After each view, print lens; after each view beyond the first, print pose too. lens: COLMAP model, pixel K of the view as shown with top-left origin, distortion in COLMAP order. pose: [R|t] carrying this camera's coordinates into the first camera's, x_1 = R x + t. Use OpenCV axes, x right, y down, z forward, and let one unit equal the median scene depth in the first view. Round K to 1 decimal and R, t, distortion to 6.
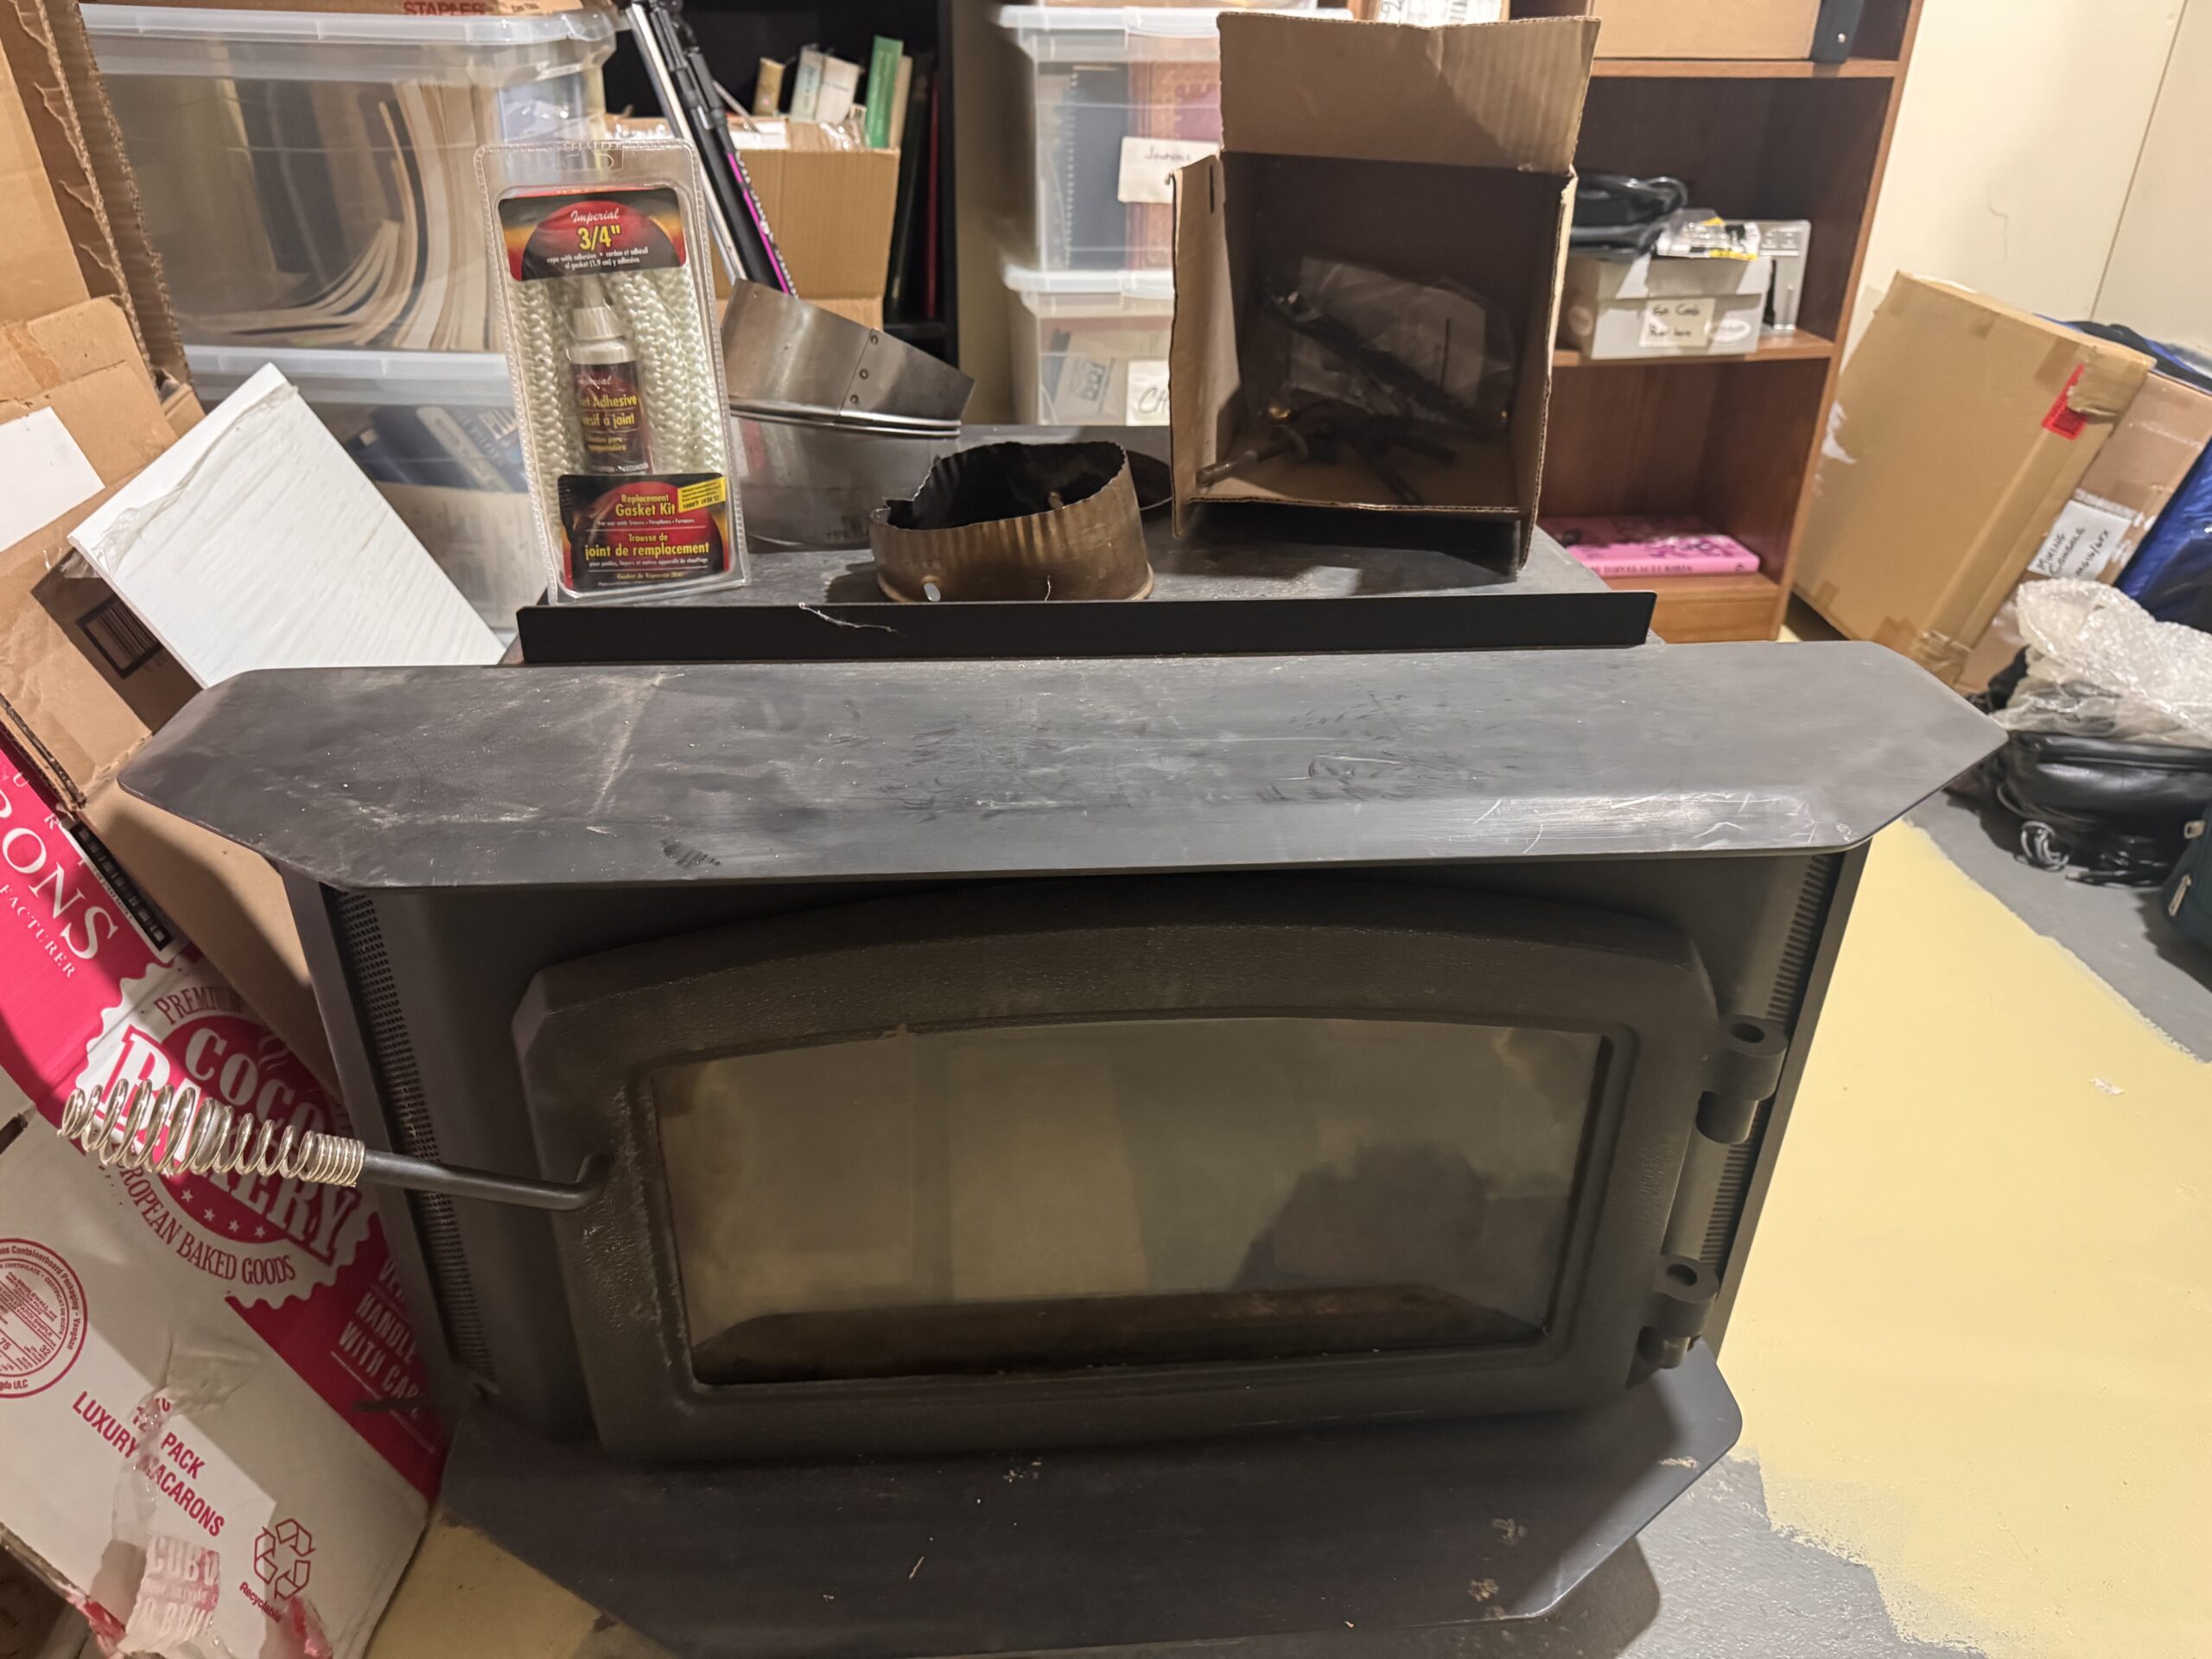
lens RADIAL K [[1568.6, 0, 1105.0], [0, 1568.6, 835.7], [0, 0, 1]] dist [0.002448, -0.002272]
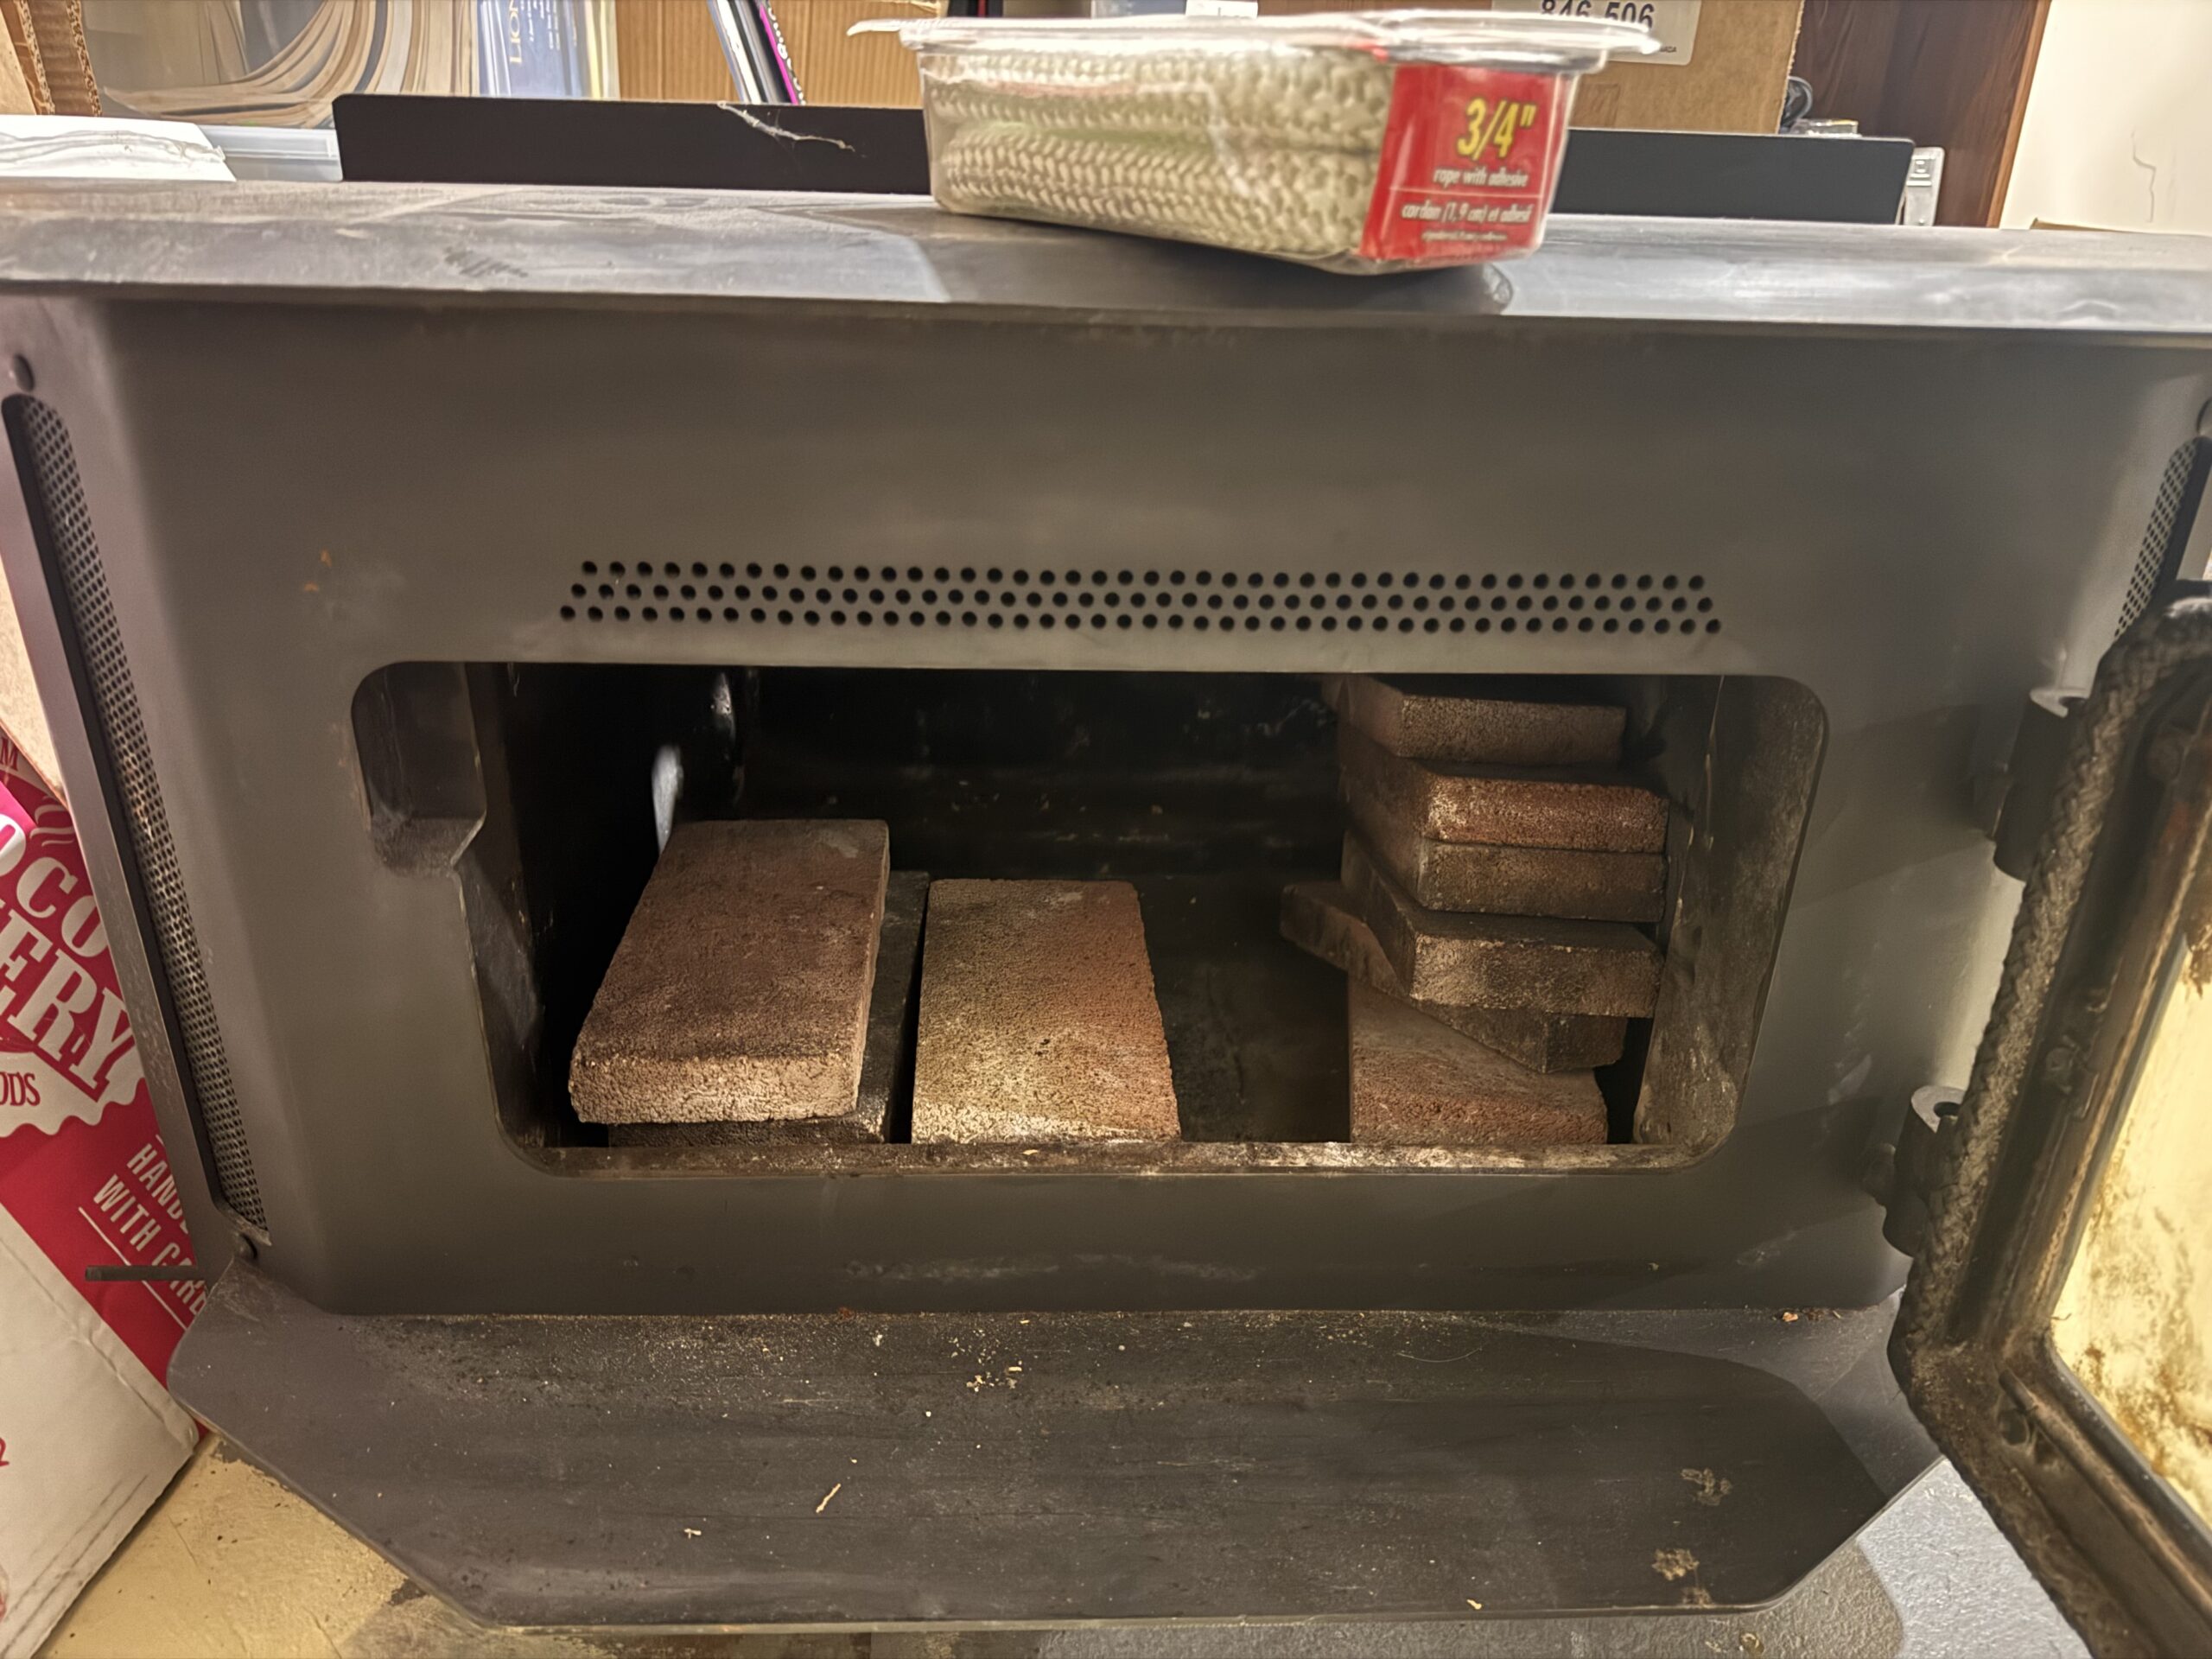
lens RADIAL K [[1568.6, 0, 1107.2], [0, 1568.6, 822.3], [0, 0, 1]] dist [0.002448, -0.002272]
pose [[0.999142, 0.025541, -0.032610, 0.012845], [-0.028151, 0.996213, -0.082265, 0.195331], [0.030386, 0.083113, 0.996077, 0.260636]]
